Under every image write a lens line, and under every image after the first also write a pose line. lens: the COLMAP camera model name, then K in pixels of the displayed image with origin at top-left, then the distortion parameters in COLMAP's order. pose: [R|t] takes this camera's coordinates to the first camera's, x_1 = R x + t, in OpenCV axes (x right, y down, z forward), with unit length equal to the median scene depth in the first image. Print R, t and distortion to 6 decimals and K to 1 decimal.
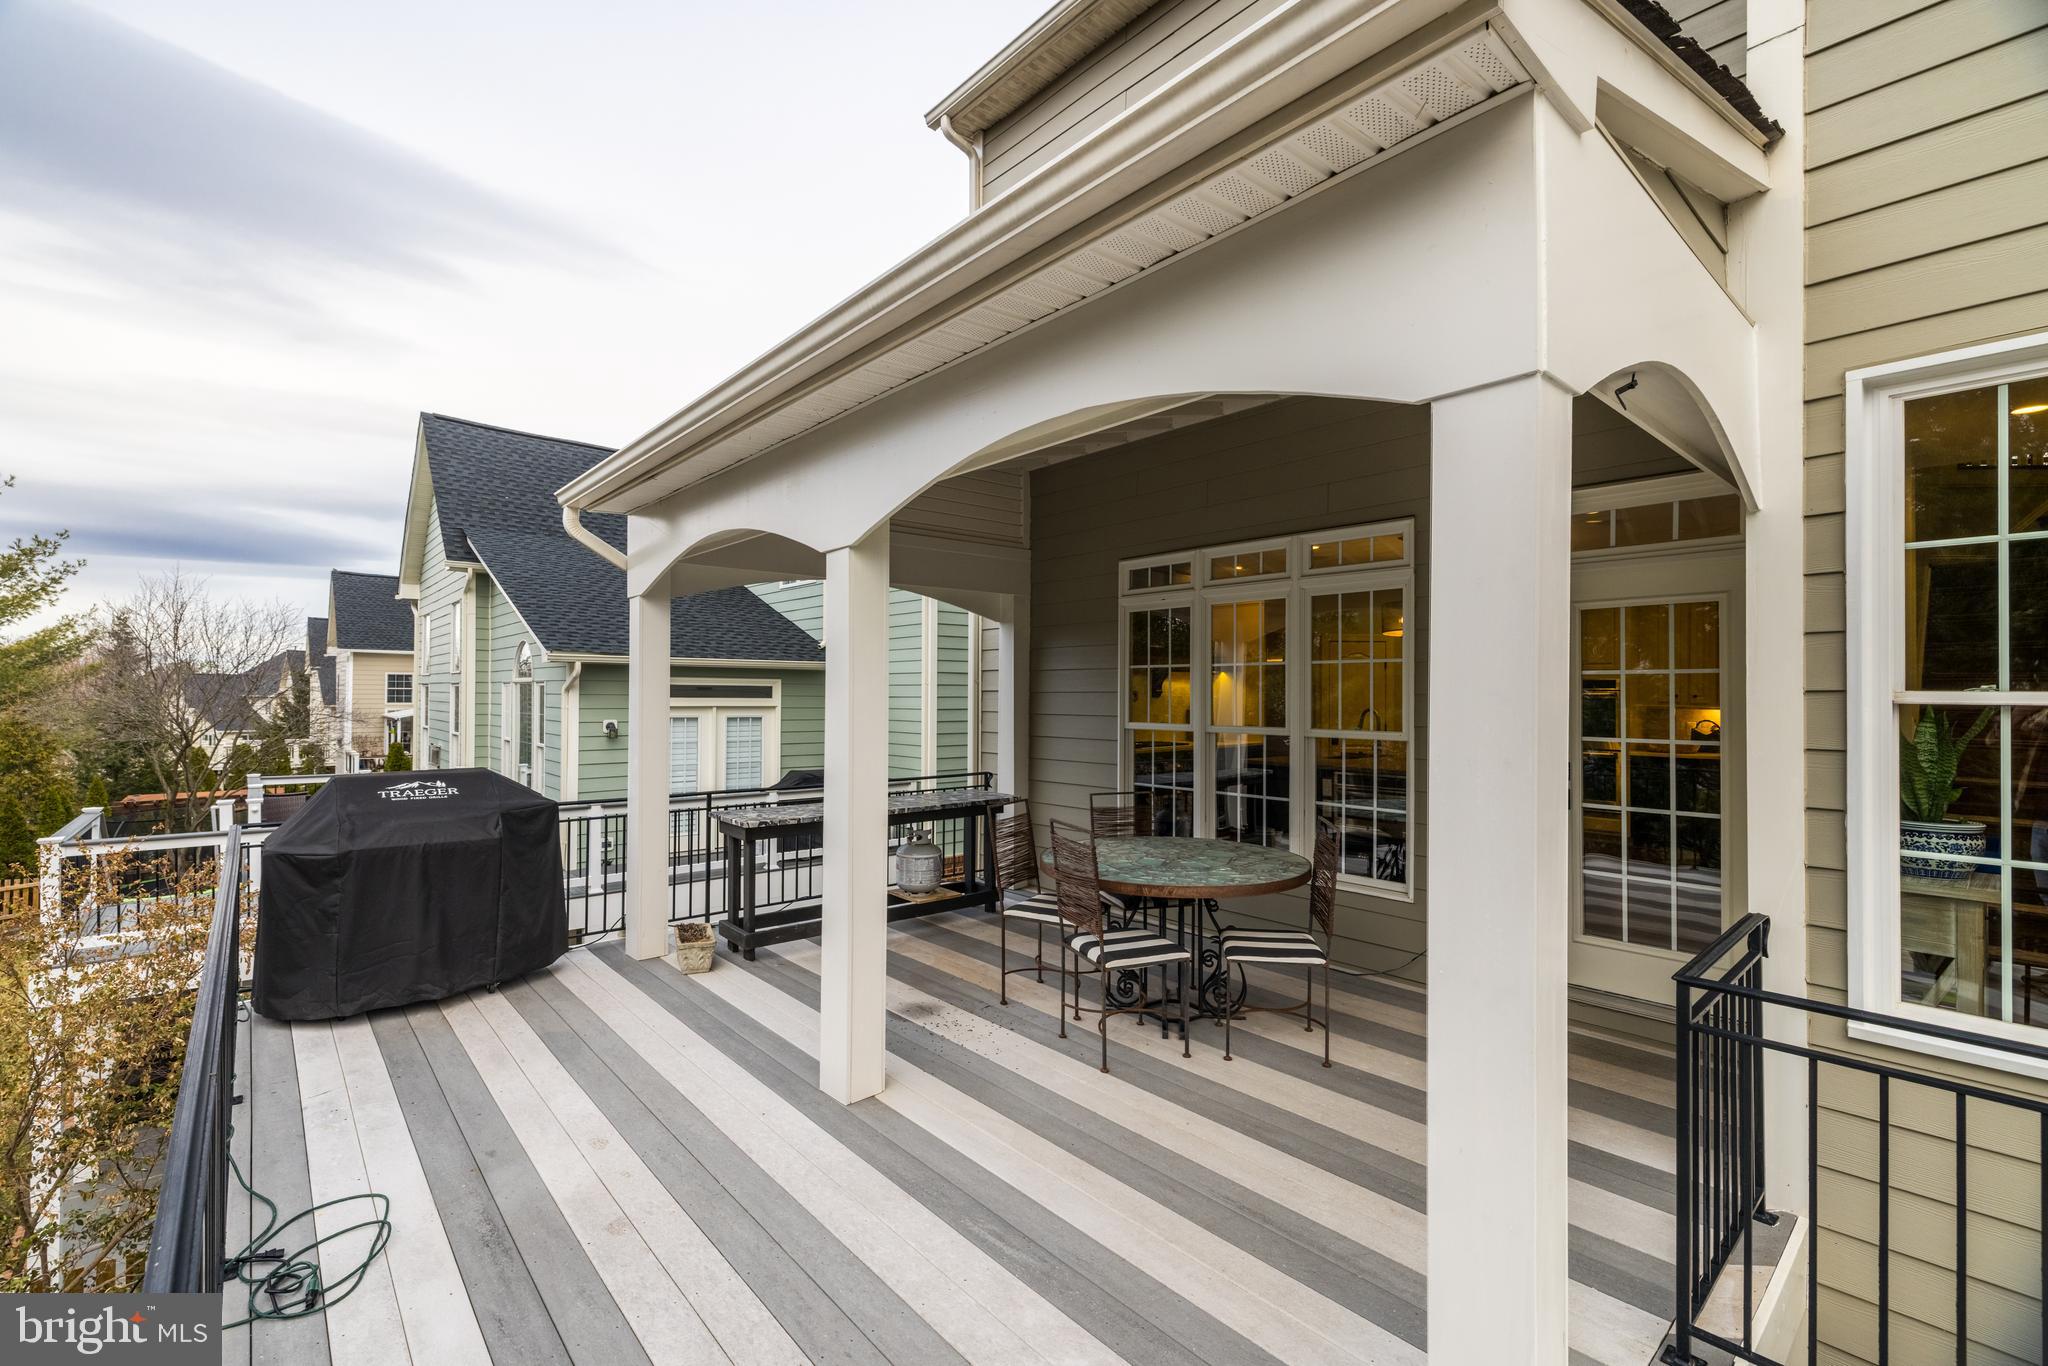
lens RADIAL K [[846.1, 0, 1024.0], [0, 846.1, 683.0], [0, 0, 1]] dist [-0.015451, 0.000878]
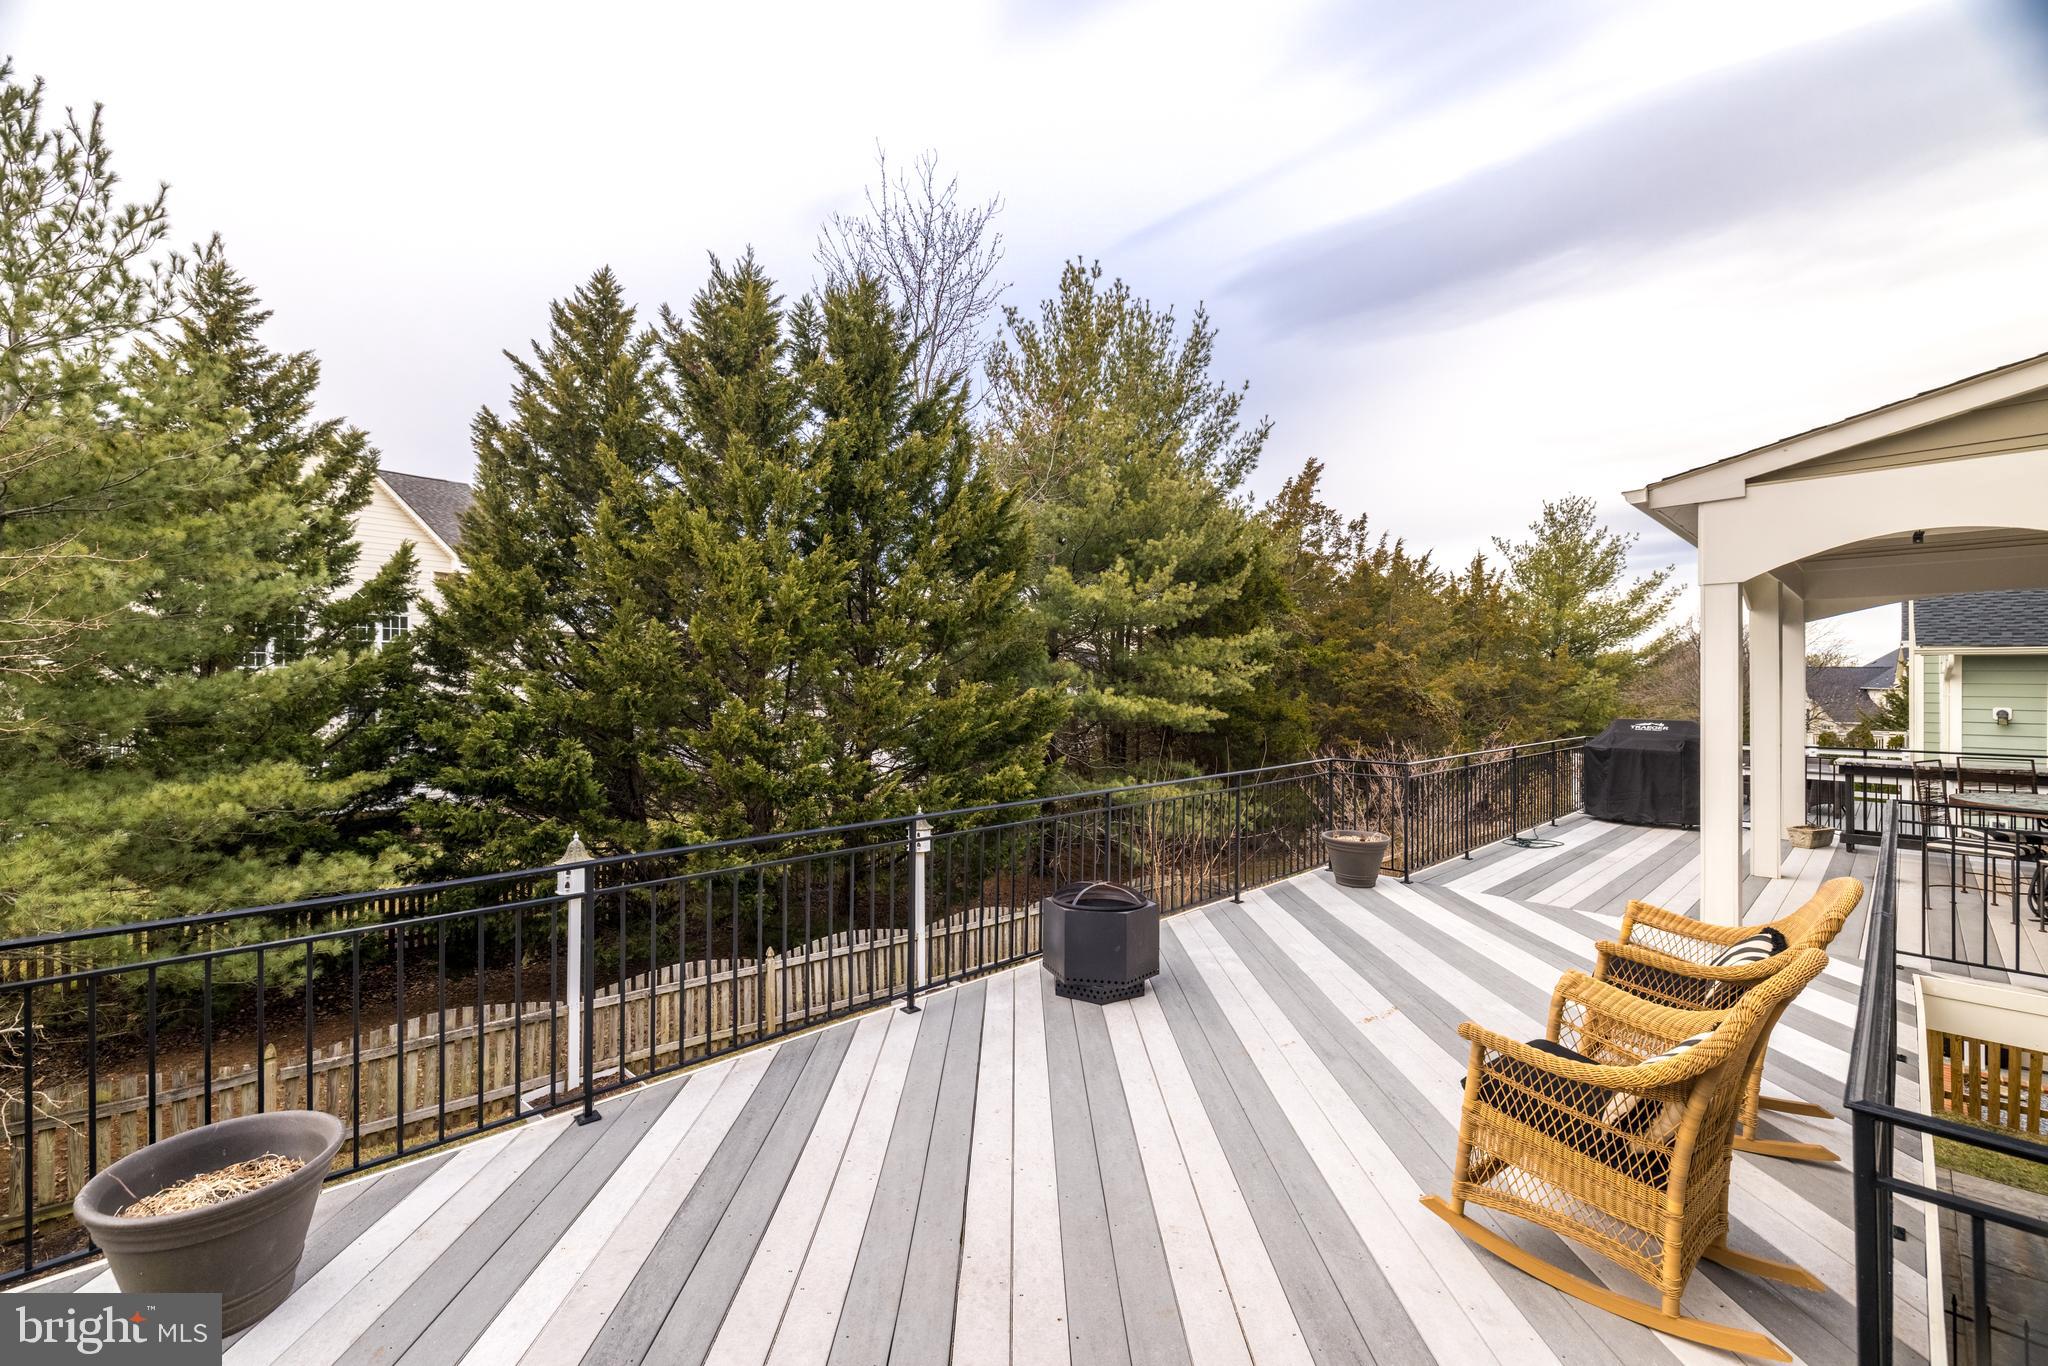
lens RADIAL K [[846.1, 0, 1024.0], [0, 846.1, 683.0], [0, 0, 1]] dist [-0.015451, 0.000878]
pose [[0.018763, -0.001372, -0.999823, 0.518453], [0.010976, 0.999939, -0.001167, 0.000849], [0.999764, -0.010952, 0.018777, -0.235627]]
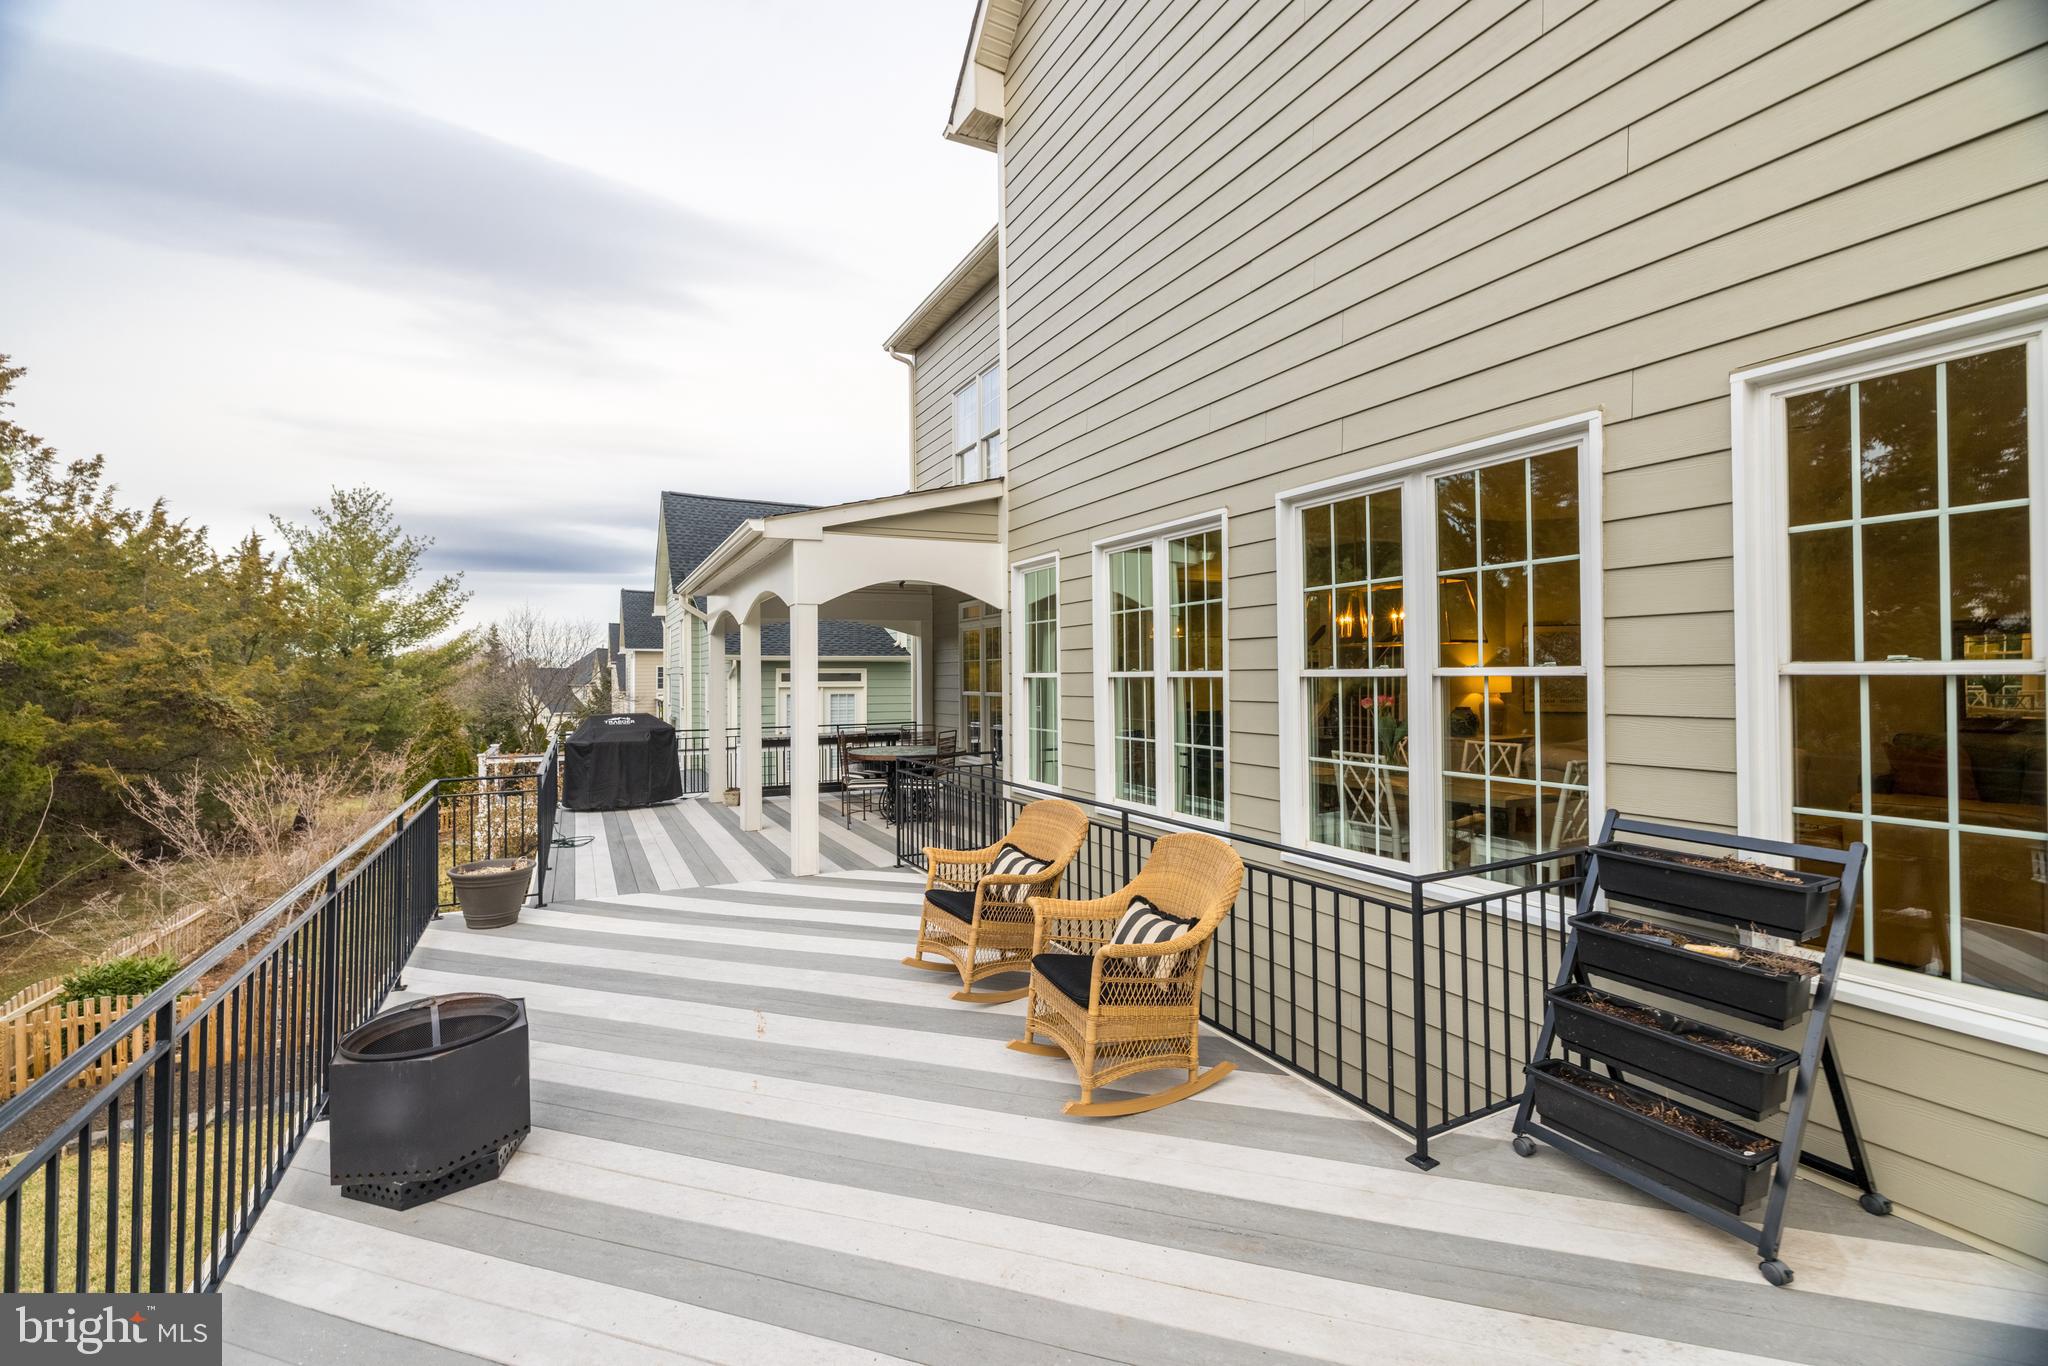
lens RADIAL K [[848.2, 0, 980.5], [0, 848.2, 658.9], [0, 0, 1]] dist [0.002119, 0.000006]
pose [[0.955162, -0.019300, -0.295453, 0.368009], [0.016956, 0.999801, -0.010493, -0.001935], [0.295597, 0.005013, 0.955300, -0.378488]]
